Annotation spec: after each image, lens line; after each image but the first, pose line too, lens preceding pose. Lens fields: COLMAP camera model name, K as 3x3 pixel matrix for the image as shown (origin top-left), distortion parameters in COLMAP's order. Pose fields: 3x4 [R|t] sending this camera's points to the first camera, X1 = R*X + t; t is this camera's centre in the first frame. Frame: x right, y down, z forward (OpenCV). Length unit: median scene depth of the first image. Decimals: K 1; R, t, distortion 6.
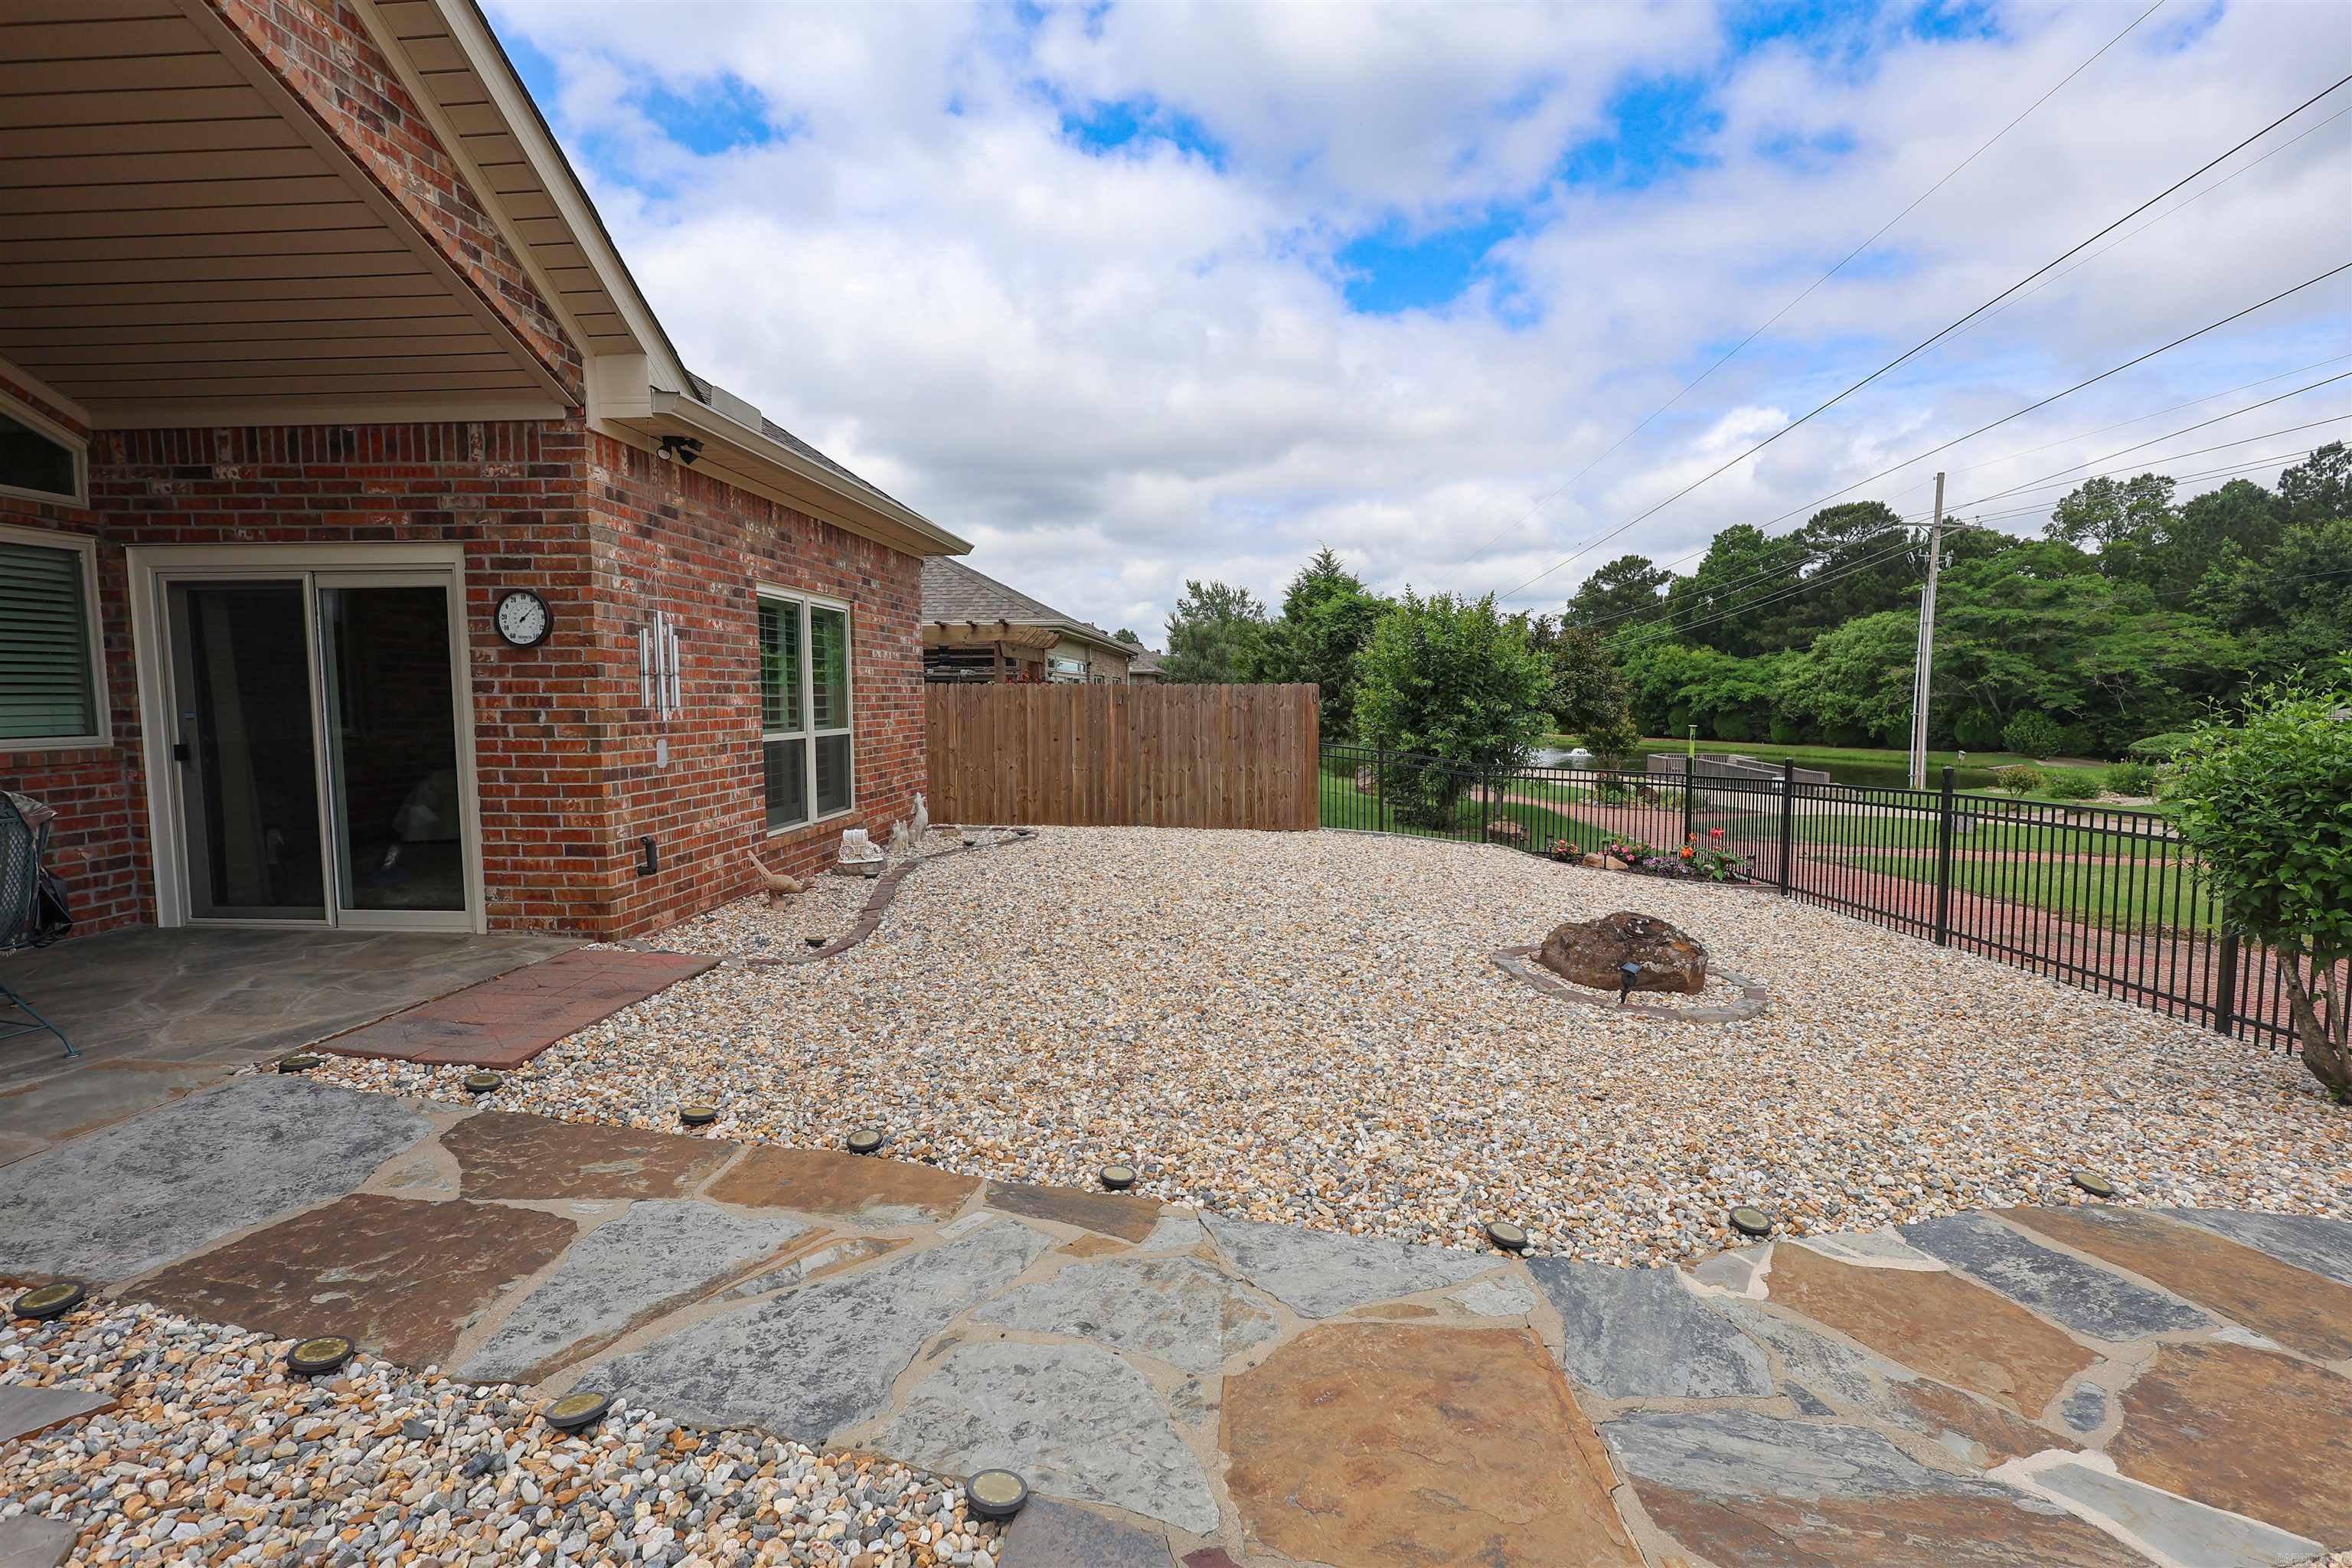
lens RADIAL K [[1082.7, 0, 1173.1], [0, 1082.7, 786.0], [0, 0, 1]] dist [0.000003, 0.000409]
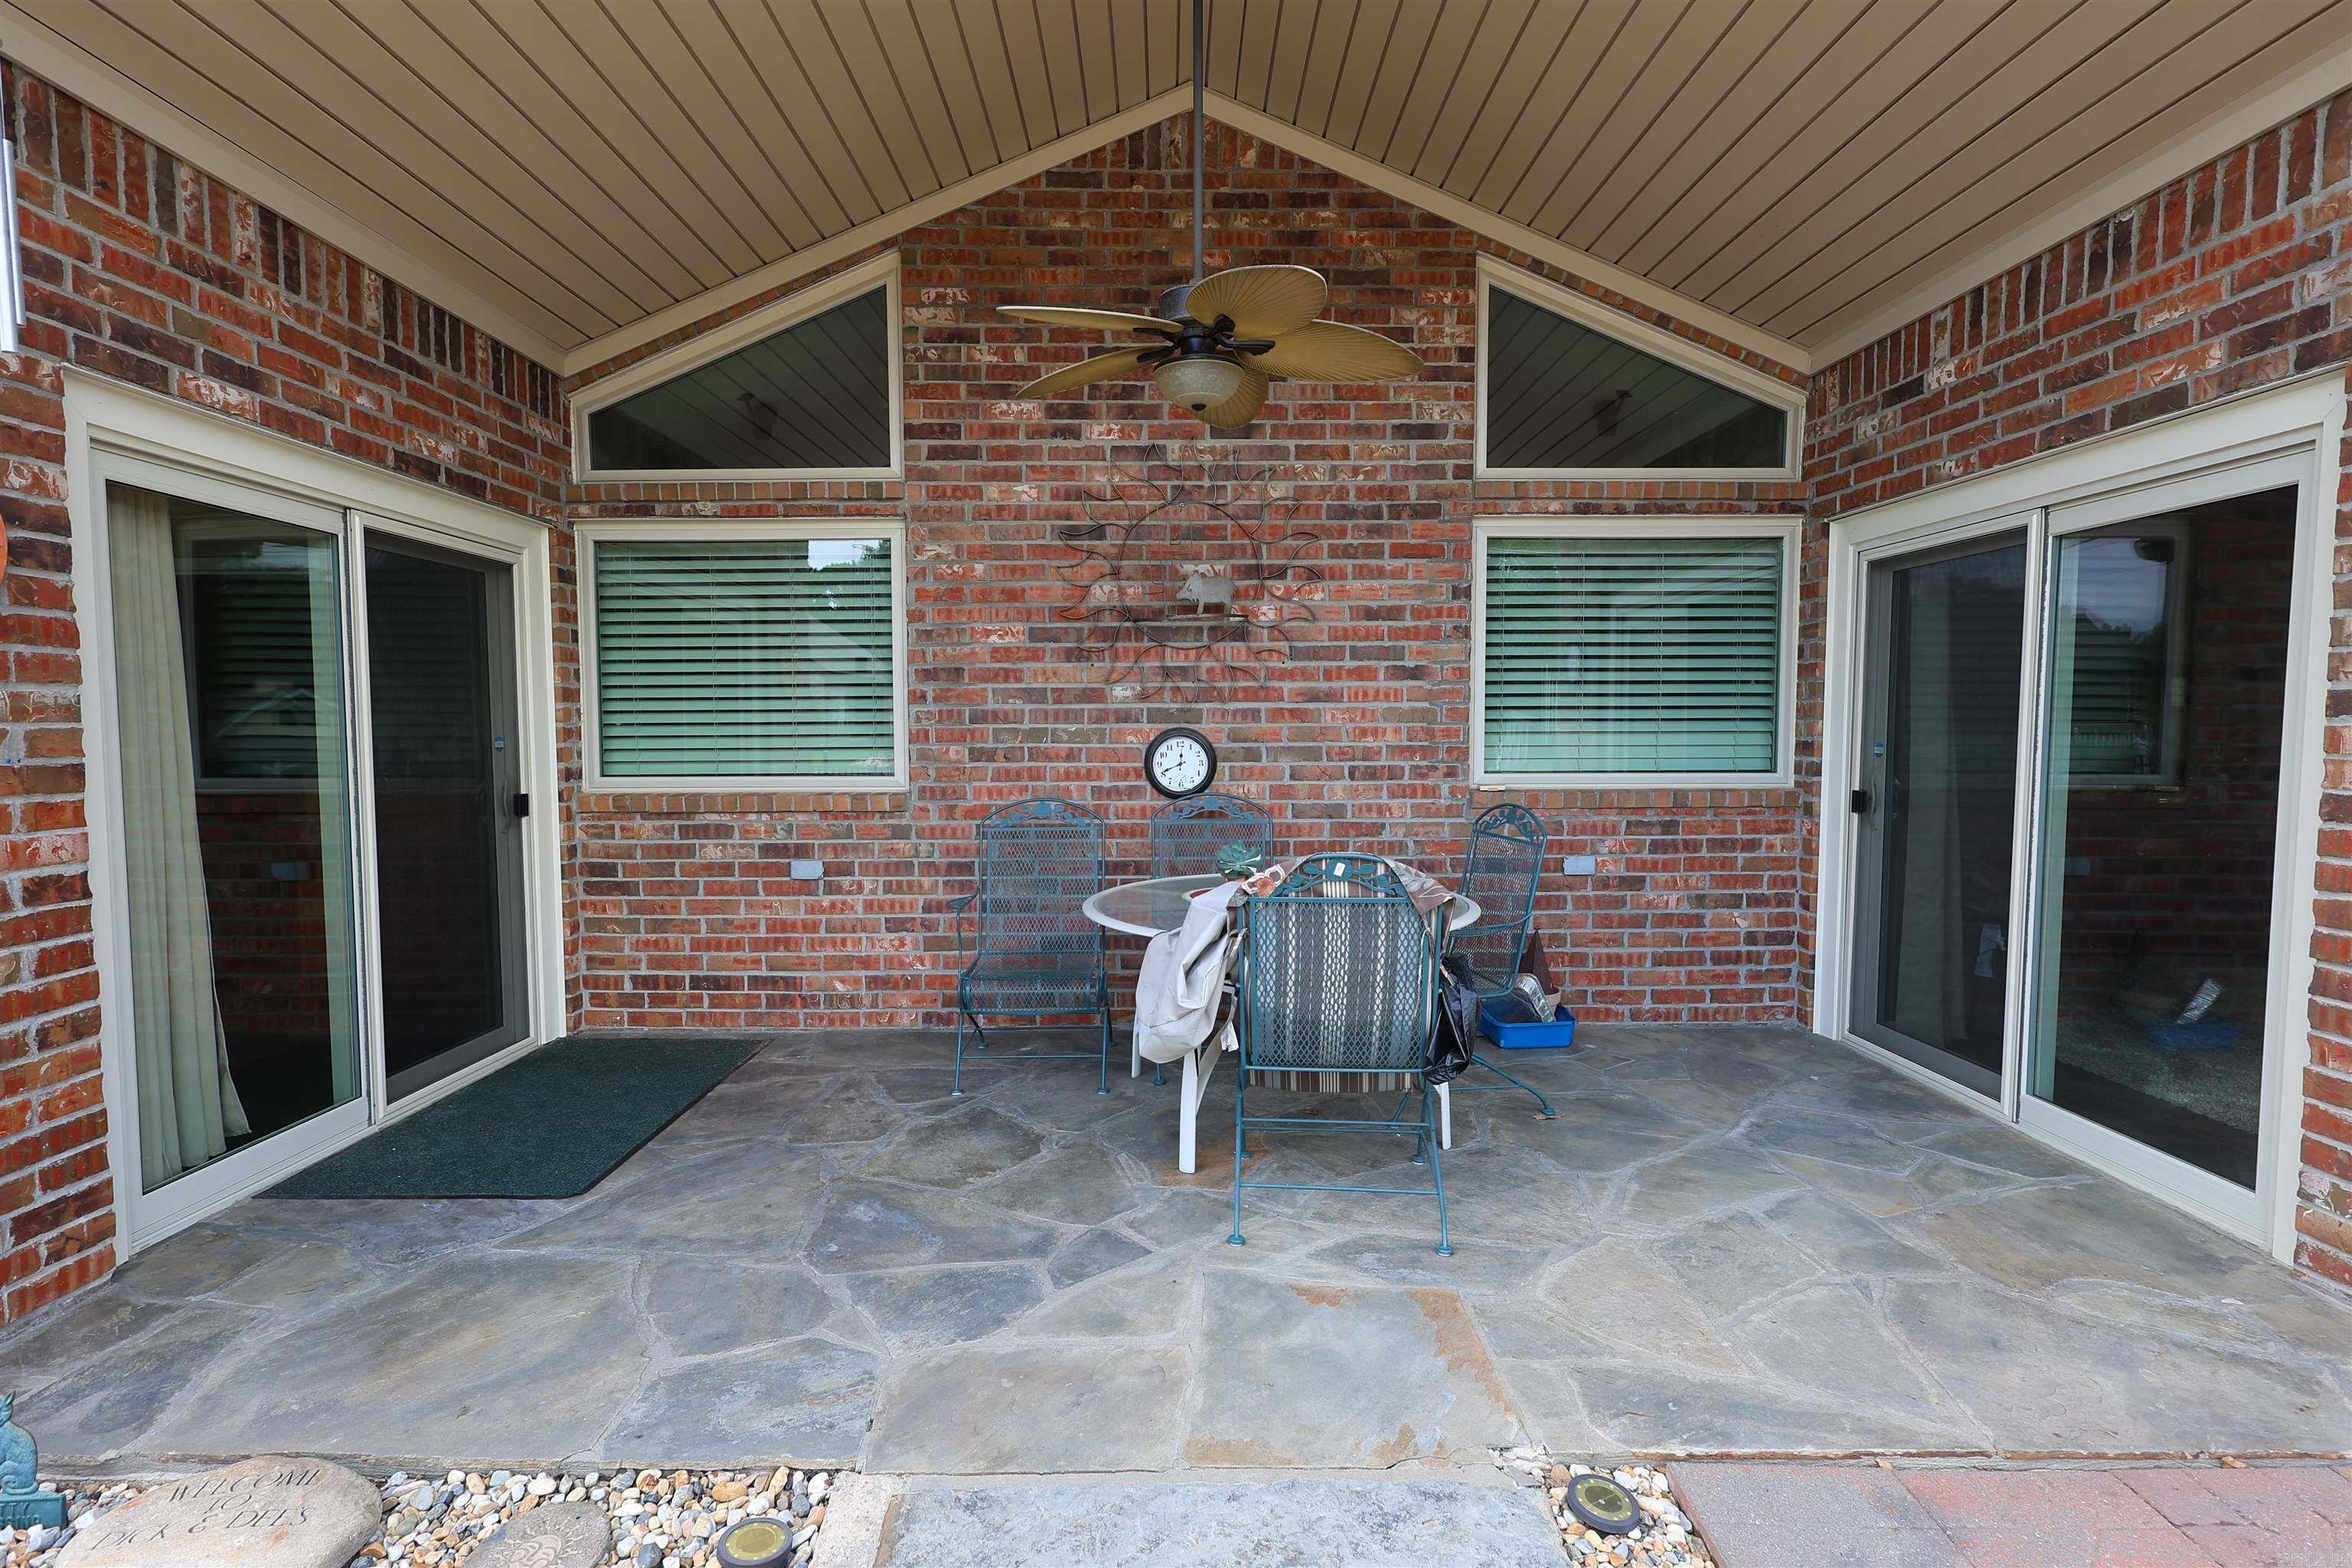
lens RADIAL K [[1087.7, 0, 1169.4], [0, 1087.7, 785.8], [0, 0, 1]] dist [0.000709, 0.001127]
pose [[0.079841, 0.061851, -0.994887, -0.249189], [-0.083489, 0.994981, 0.055157, -0.044193], [0.993305, 0.078658, 0.084604, 0.504726]]
